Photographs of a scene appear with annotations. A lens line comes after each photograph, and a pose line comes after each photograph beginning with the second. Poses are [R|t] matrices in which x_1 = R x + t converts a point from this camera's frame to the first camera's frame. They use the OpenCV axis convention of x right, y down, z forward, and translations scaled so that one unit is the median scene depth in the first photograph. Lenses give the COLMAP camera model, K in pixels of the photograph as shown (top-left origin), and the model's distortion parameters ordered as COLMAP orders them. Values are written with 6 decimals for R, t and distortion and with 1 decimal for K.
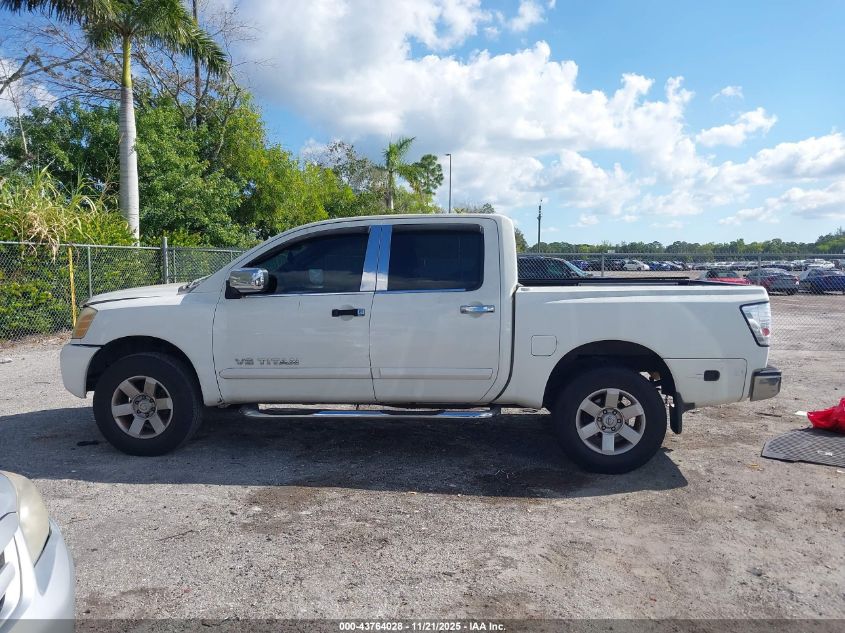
lens RADIAL K [[643.4, 0, 422.5], [0, 643.4, 316.5], [0, 0, 1]] dist [-0.005014, -0.006488]
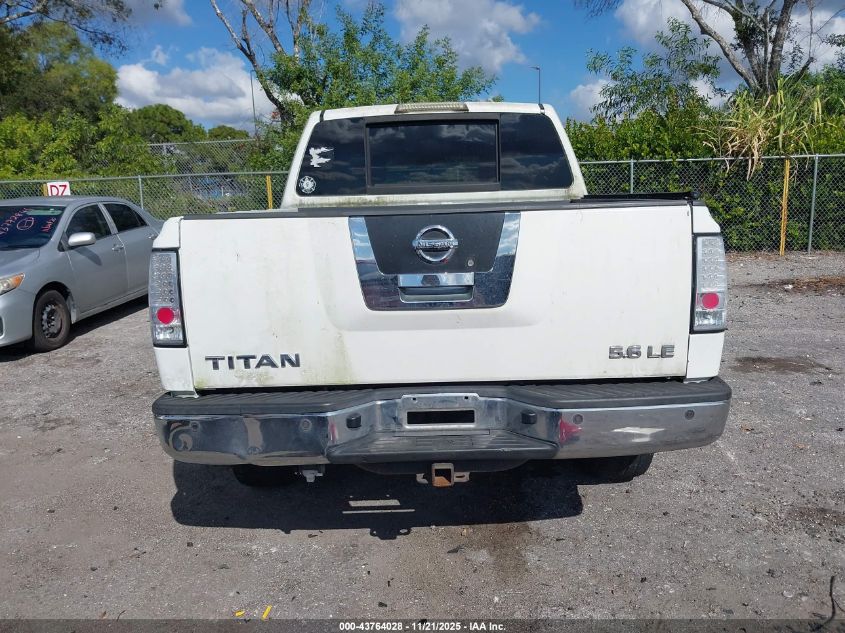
lens RADIAL K [[643.4, 0, 422.5], [0, 643.4, 316.5], [0, 0, 1]] dist [-0.005014, -0.006488]
pose [[0.112362, 0.184521, -0.976384, 0.433917], [-0.051850, 0.982357, 0.179683, -0.031611], [0.992314, 0.030436, 0.119947, 0.483471]]
